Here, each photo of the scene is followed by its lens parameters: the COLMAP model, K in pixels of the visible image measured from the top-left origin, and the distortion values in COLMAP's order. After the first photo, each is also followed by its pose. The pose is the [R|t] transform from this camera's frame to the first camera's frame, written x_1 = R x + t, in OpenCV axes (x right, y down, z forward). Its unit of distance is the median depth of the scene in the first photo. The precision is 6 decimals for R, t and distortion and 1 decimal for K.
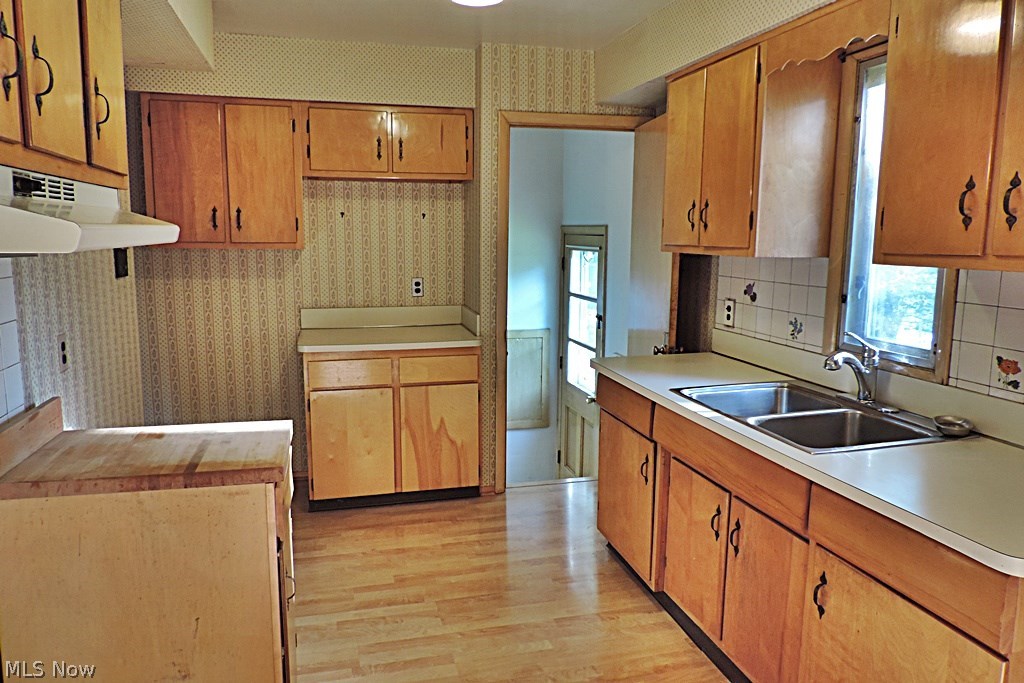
lens RADIAL K [[724.6, 0, 514.9], [0, 724.6, 341.4], [0, 0, 1]] dist [-0.021452, 0.002345]
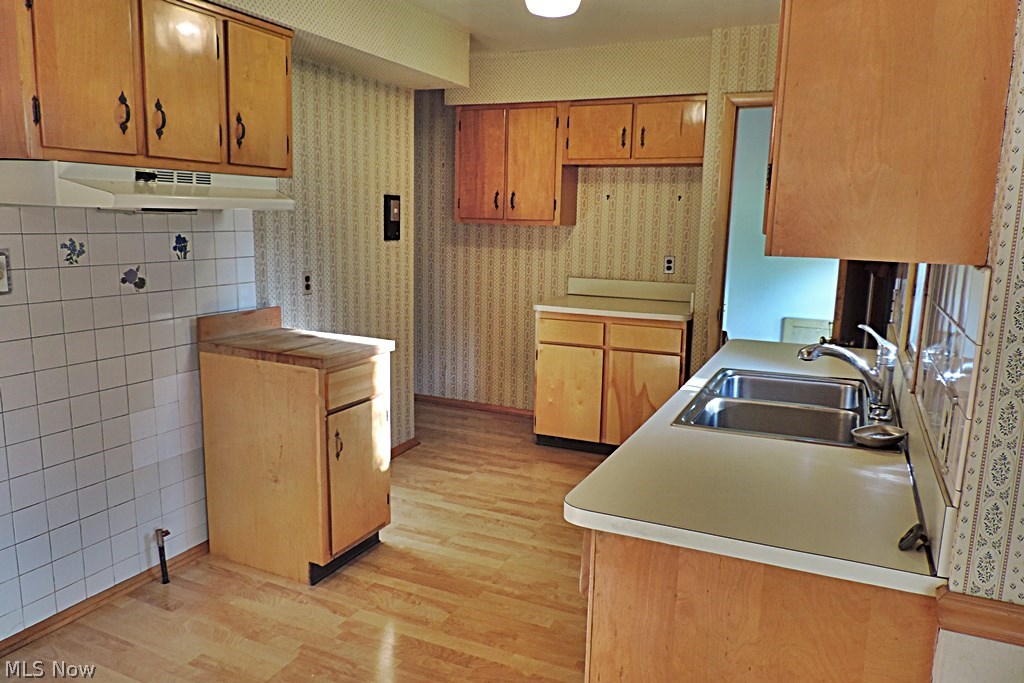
lens RADIAL K [[724.6, 0, 519.0], [0, 724.6, 341.5], [0, 0, 1]] dist [-0.021452, 0.002345]
pose [[0.771920, 0.116995, -0.624861, 0.480528], [-0.107659, 0.992780, 0.052886, 0.006326], [0.626537, 0.026448, 0.778943, 0.036916]]
